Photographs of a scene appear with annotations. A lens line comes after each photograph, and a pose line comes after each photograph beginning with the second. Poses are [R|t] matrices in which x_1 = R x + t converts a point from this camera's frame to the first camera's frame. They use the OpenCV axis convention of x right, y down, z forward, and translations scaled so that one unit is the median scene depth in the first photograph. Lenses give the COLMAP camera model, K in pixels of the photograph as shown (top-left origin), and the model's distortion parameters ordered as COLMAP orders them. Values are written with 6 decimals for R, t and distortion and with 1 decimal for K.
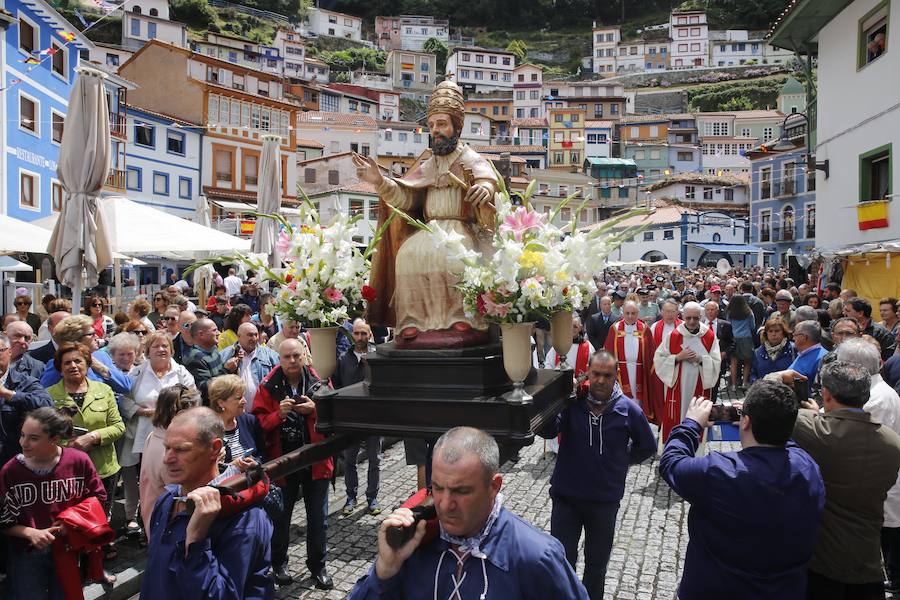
lens RADIAL K [[623.7, 0, 457.2], [0, 623.7, 296.1], [0, 0, 1]] dist [-0.107950, 0.090939]
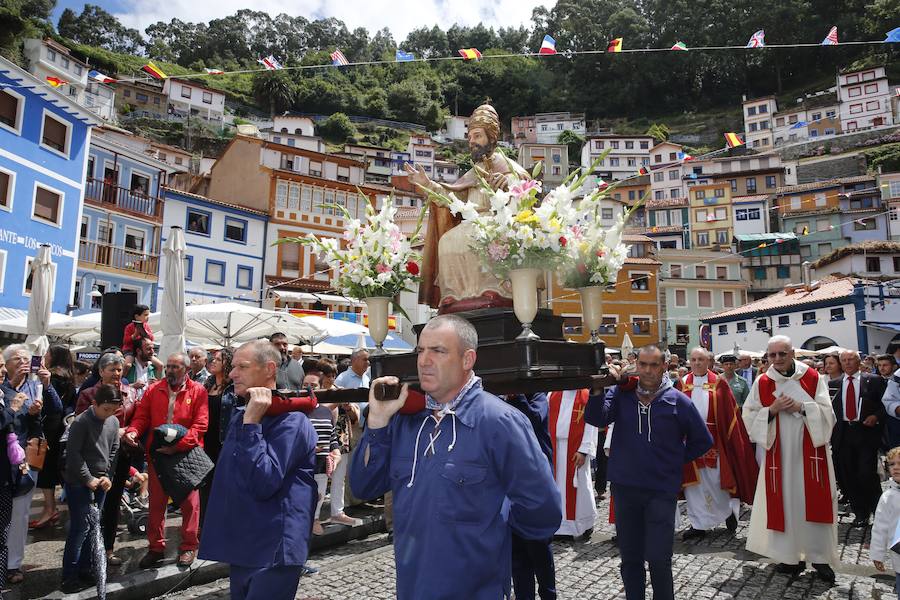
lens RADIAL K [[614.9, 0, 449.4], [0, 614.9, 300.7], [0, 0, 1]] dist [-0.102039, 0.082442]
pose [[0.959969, -0.037556, -0.277575, 0.048310], [-0.007849, 0.986975, -0.160683, 0.001971], [0.279995, 0.156429, 0.947171, 0.094148]]
